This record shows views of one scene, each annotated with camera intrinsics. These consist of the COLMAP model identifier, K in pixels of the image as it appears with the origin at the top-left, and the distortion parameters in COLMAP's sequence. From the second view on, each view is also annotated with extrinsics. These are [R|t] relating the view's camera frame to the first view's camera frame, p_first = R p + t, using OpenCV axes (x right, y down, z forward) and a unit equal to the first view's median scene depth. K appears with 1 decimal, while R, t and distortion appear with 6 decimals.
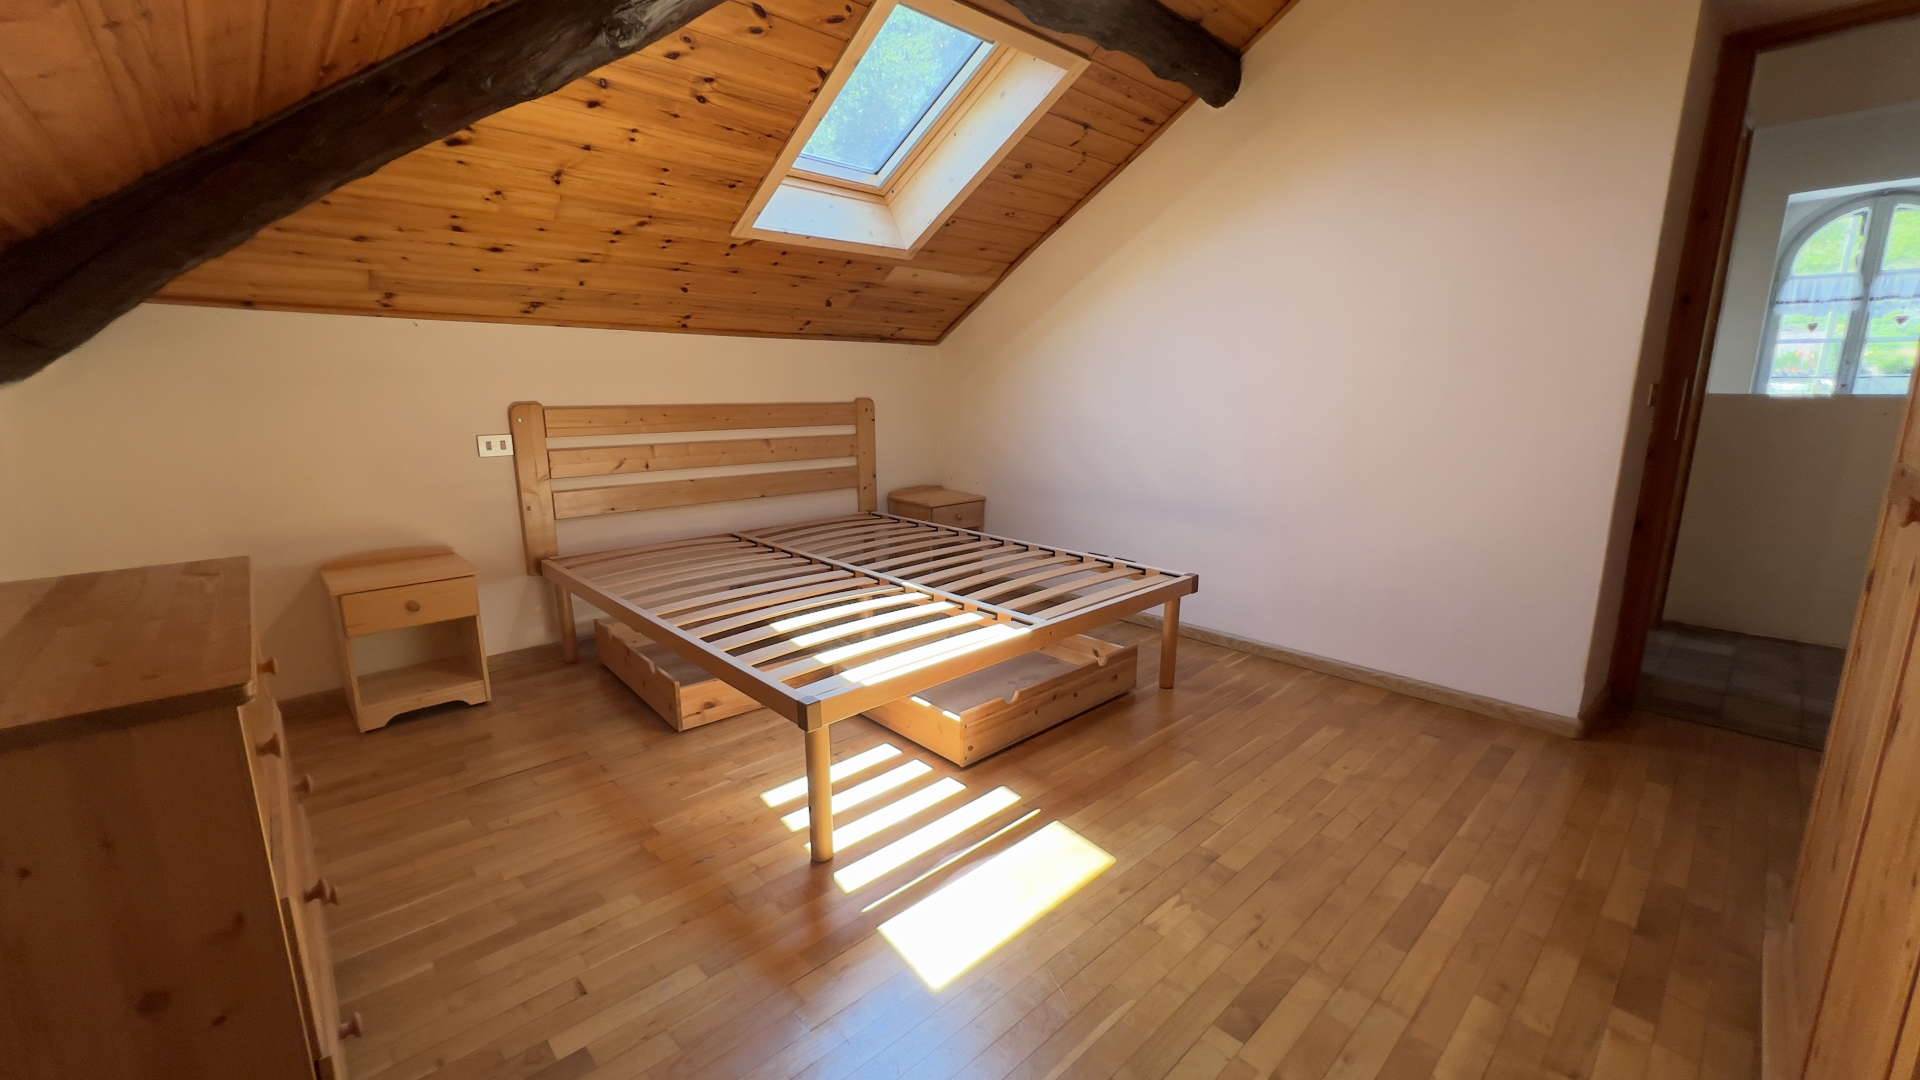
lens RADIAL K [[768.4, 0, 954.5], [0, 768.4, 543.4], [0, 0, 1]] dist [-0.003065, 0.000922]
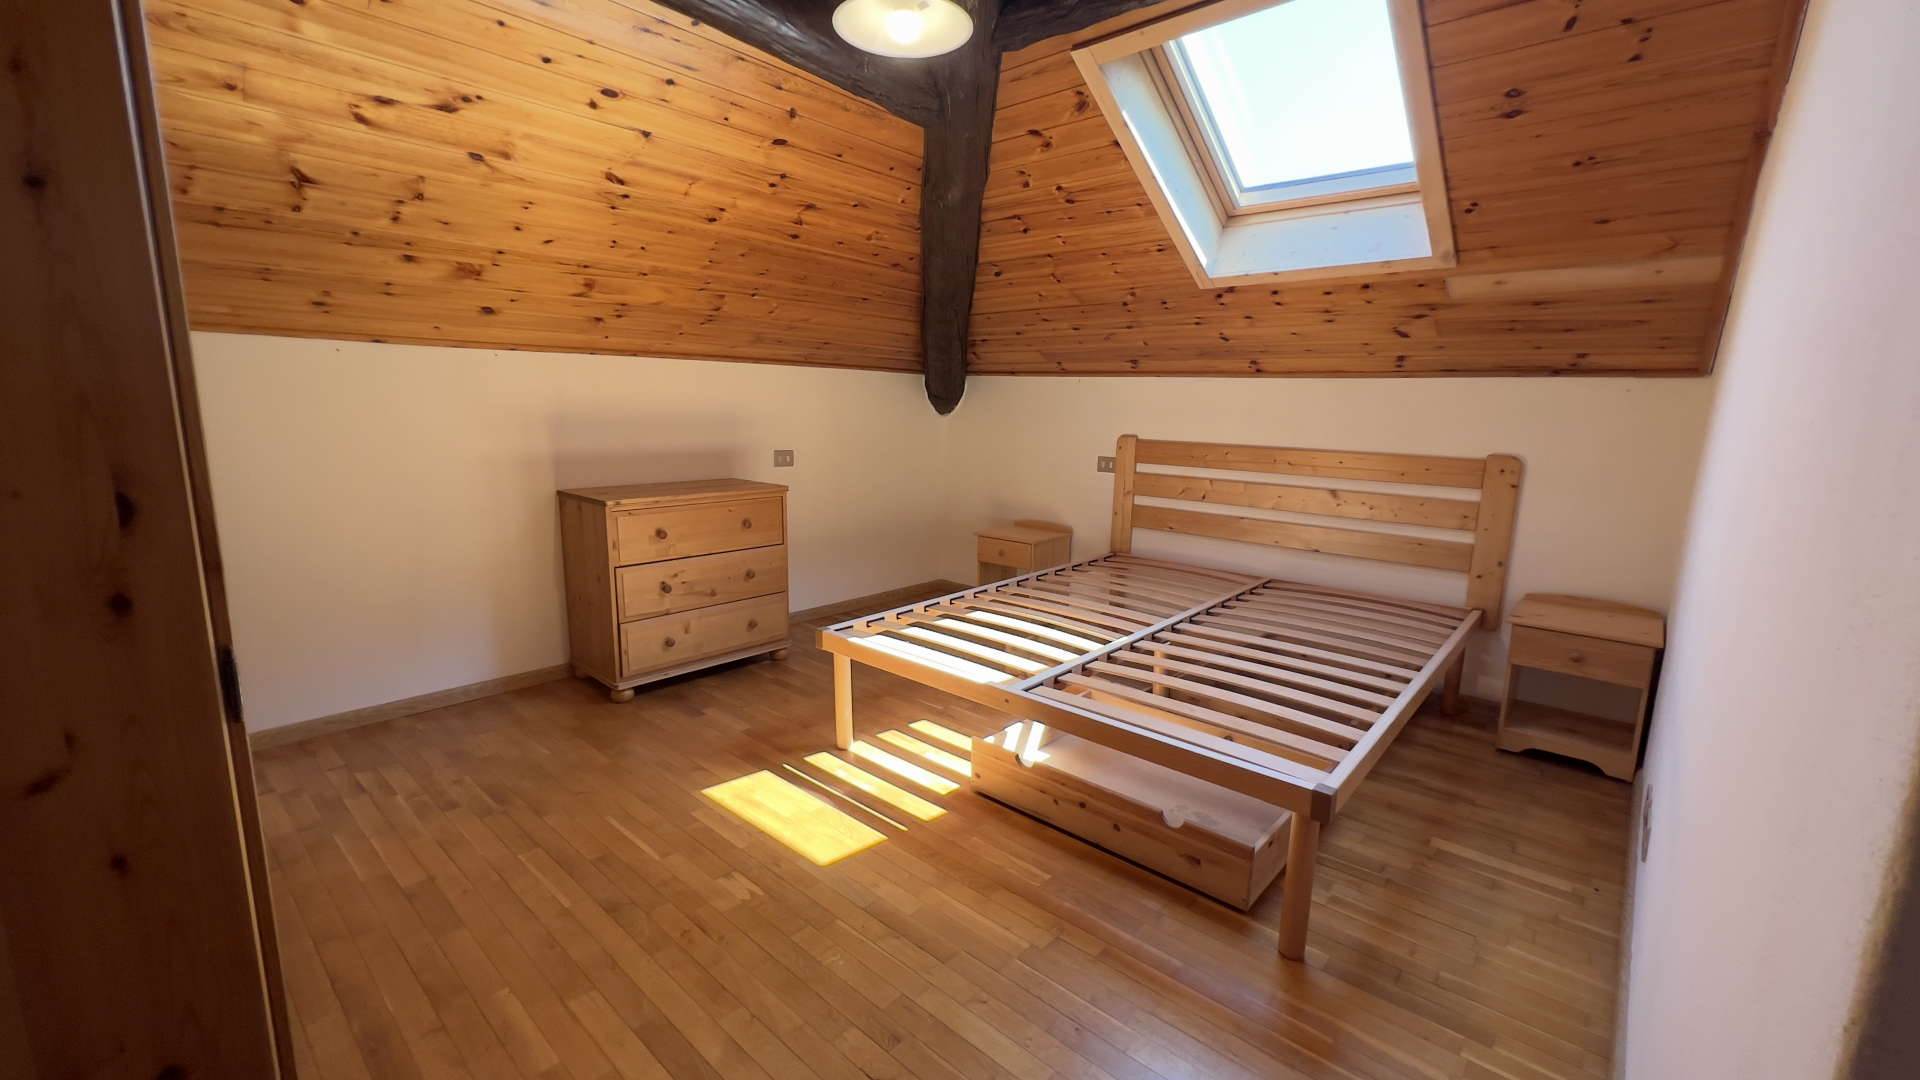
lens RADIAL K [[768.4, 0, 960.0], [0, 768.4, 533.8], [0, 0, 1]] dist [-0.003065, 0.000922]
pose [[0.093873, 0.171766, -0.980655, 0.778056], [-0.221390, 0.963943, 0.147646, -0.157714], [0.970657, 0.203247, 0.128516, 0.609216]]
